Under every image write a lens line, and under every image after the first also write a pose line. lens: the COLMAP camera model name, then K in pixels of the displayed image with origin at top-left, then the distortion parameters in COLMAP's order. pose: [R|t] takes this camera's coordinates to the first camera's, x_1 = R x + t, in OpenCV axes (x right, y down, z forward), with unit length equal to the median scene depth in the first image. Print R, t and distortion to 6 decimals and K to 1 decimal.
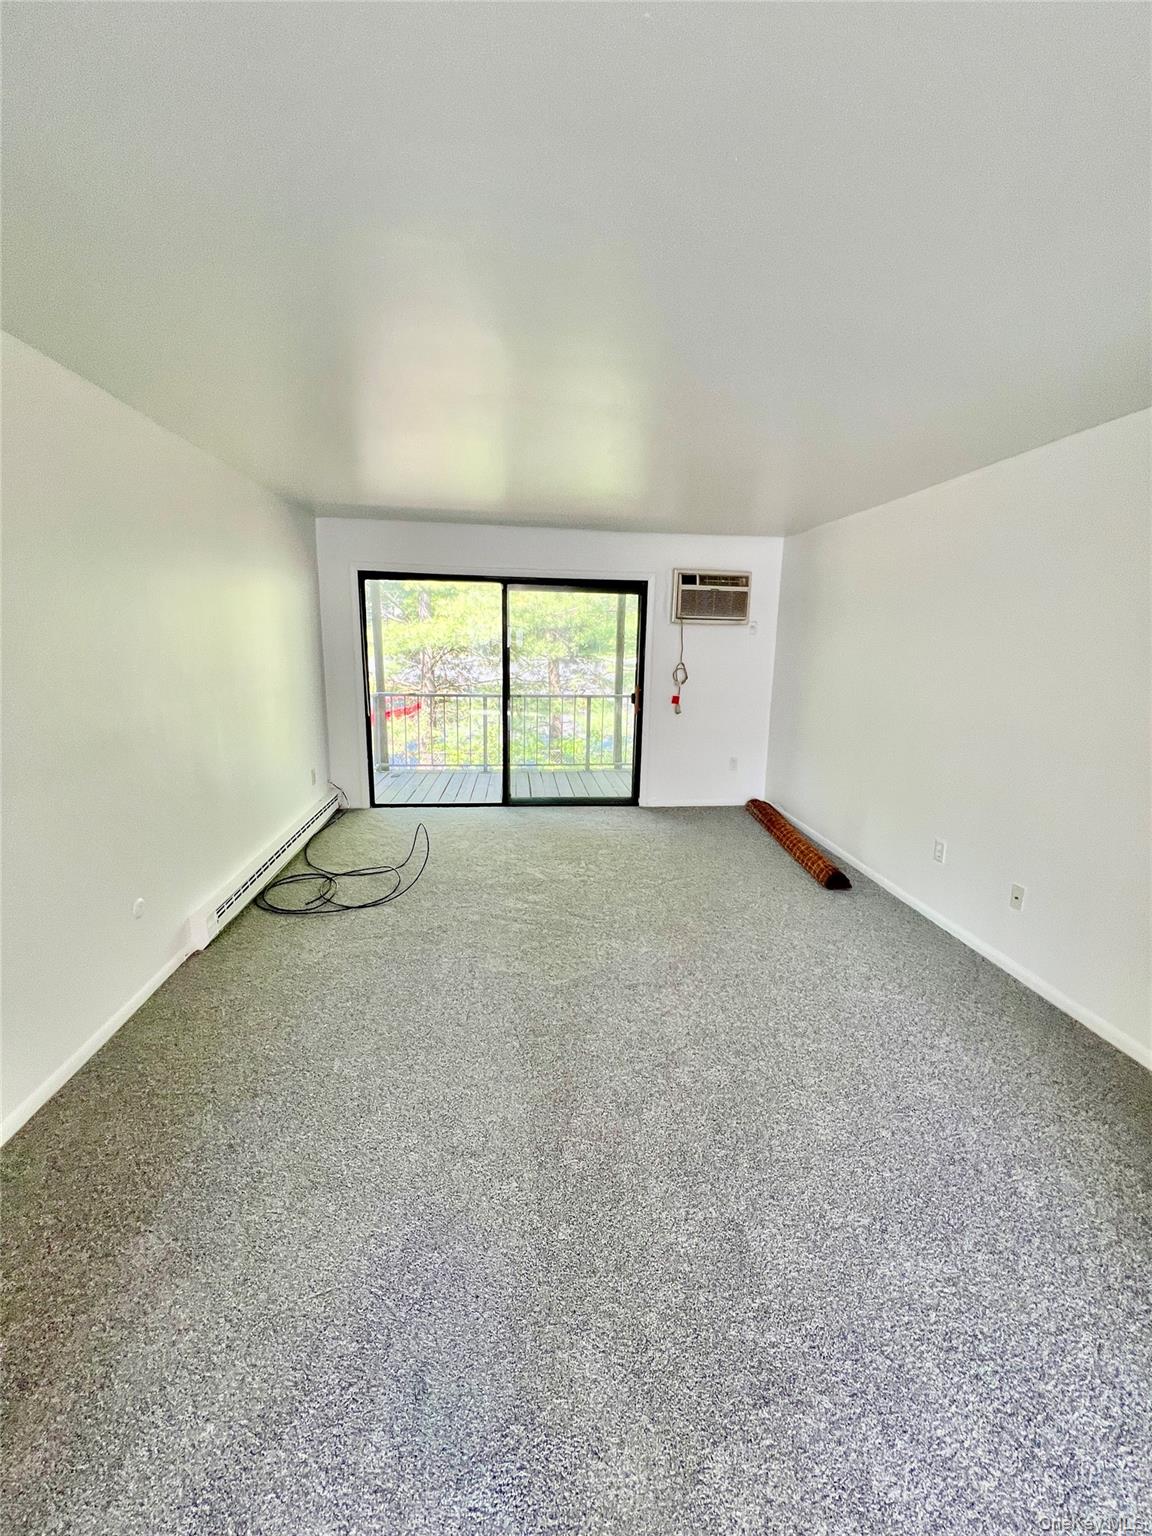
lens RADIAL K [[612.5, 0, 576.0], [0, 612.5, 768.0], [0, 0, 1]] dist [0.000740, 0.000014]
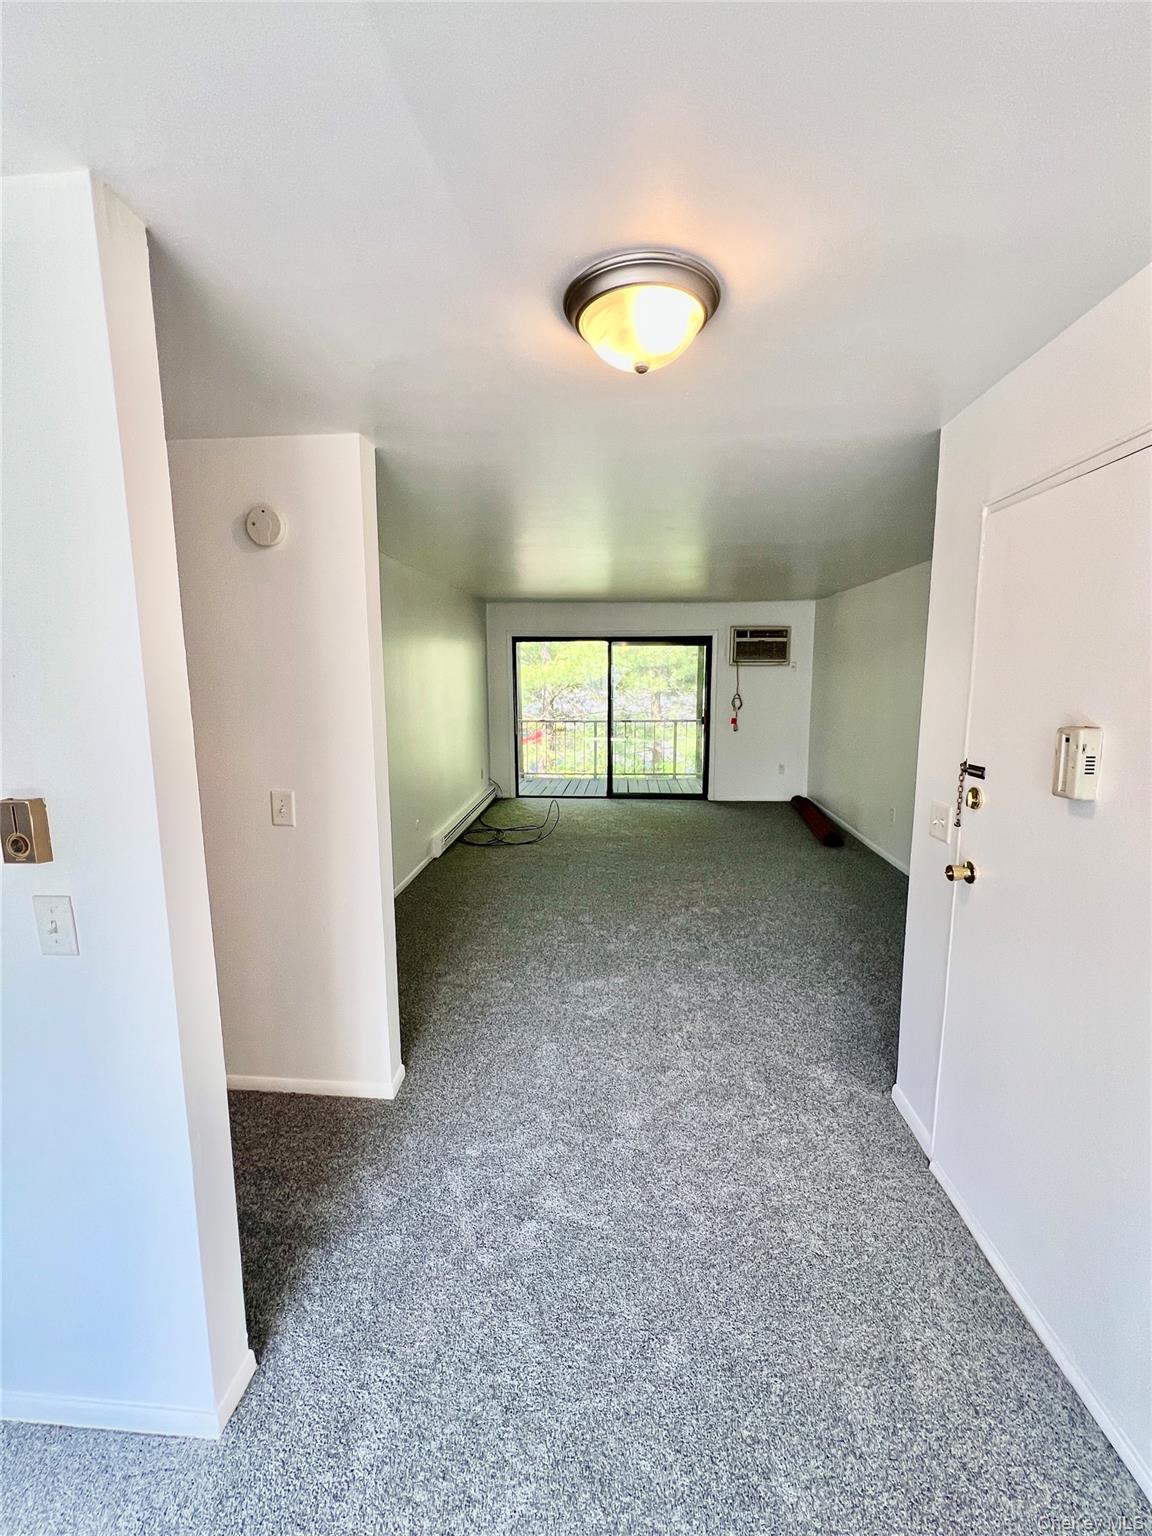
lens RADIAL K [[612.5, 0, 576.0], [0, 612.5, 768.0], [0, 0, 1]] dist [0.000740, 0.000014]
pose [[0.983862, 0.002261, -0.178912, 0.061406], [-0.011807, 0.998561, -0.052305, 0.069122], [0.178536, 0.053573, 0.982474, -0.397675]]
